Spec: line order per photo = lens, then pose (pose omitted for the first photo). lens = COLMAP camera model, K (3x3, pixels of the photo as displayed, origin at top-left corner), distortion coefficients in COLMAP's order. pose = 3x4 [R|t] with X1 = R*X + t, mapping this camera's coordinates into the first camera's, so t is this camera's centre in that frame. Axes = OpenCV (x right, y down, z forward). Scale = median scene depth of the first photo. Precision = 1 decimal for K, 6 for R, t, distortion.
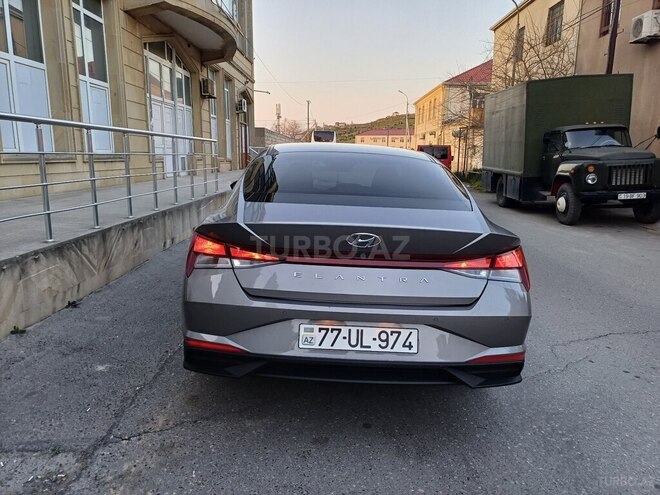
lens RADIAL K [[490.8, 0, 323.8], [0, 490.8, 243.0], [0, 0, 1]] dist [0.083275, -0.074239]
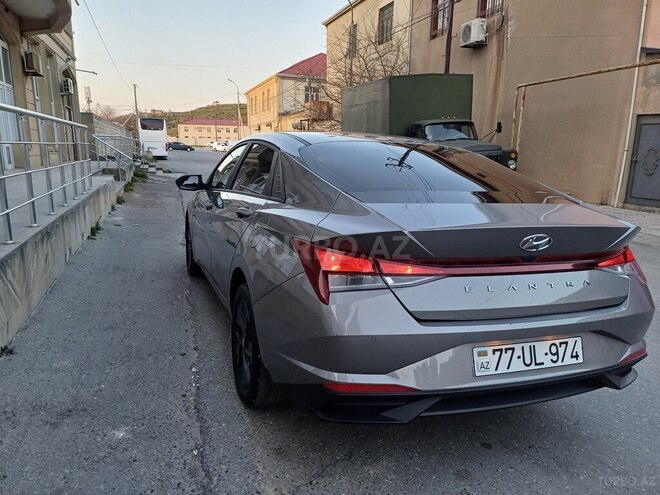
lens RADIAL K [[490.8, 0, 319.2], [0, 490.8, 247.5], [0, 0, 1]] dist [0.083275, -0.074239]
pose [[0.941185, -0.065970, 0.331388, -0.202687], [0.057156, 0.997706, 0.036286, -0.018453], [-0.333021, -0.015211, 0.942797, 0.105376]]
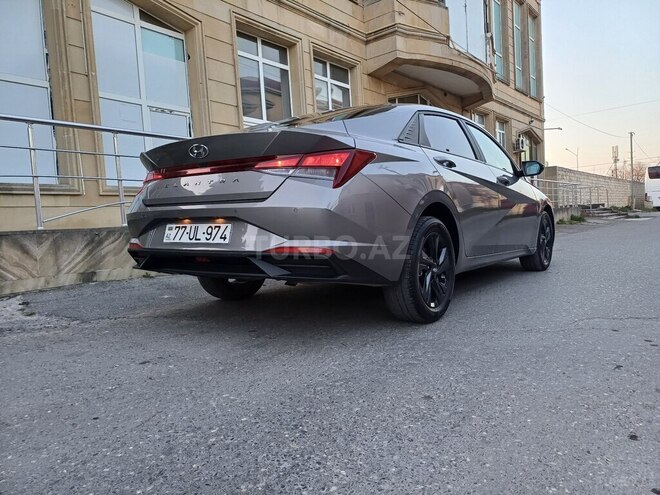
lens RADIAL K [[490.8, 0, 329.5], [0, 490.8, 247.1], [0, 0, 1]] dist [0.083275, -0.074239]
pose [[0.799193, -0.031944, -0.600225, 0.378303], [-0.038745, 0.993772, -0.104477, 0.122112], [0.599824, 0.106753, 0.792978, 0.087704]]
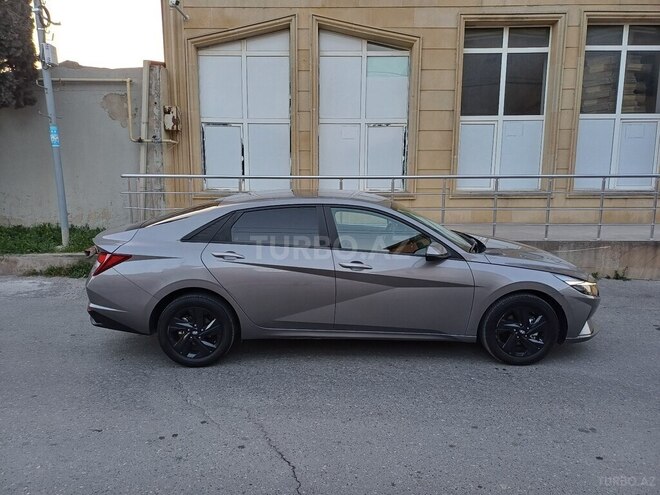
lens RADIAL K [[490.8, 0, 325.2], [0, 490.8, 251.3], [0, 0, 1]] dist [0.083275, -0.074239]
pose [[0.012430, 0.139578, -0.990133, 0.841901], [-0.179263, 0.974478, 0.135121, -0.147257], [0.983723, 0.175815, 0.037134, 0.668294]]
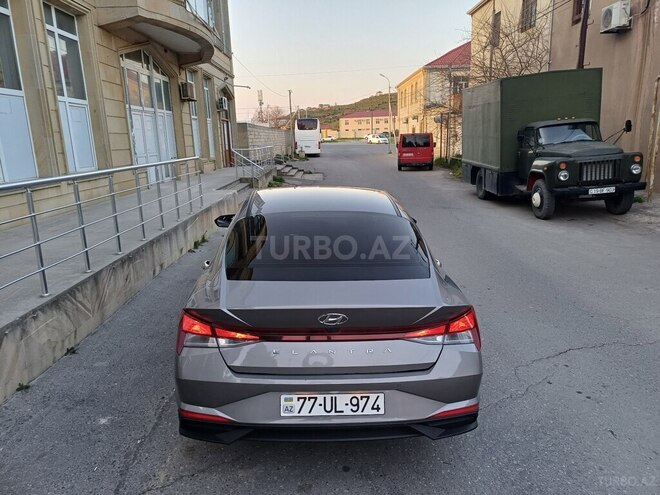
lens RADIAL K [[490.8, 0, 327.1], [0, 490.8, 244.4], [0, 0, 1]] dist [0.083275, -0.074239]
pose [[0.998539, -0.046931, 0.026774, 0.015889], [0.045860, 0.998174, 0.039324, -0.079837], [-0.028571, -0.038038, 0.998868, -0.047167]]
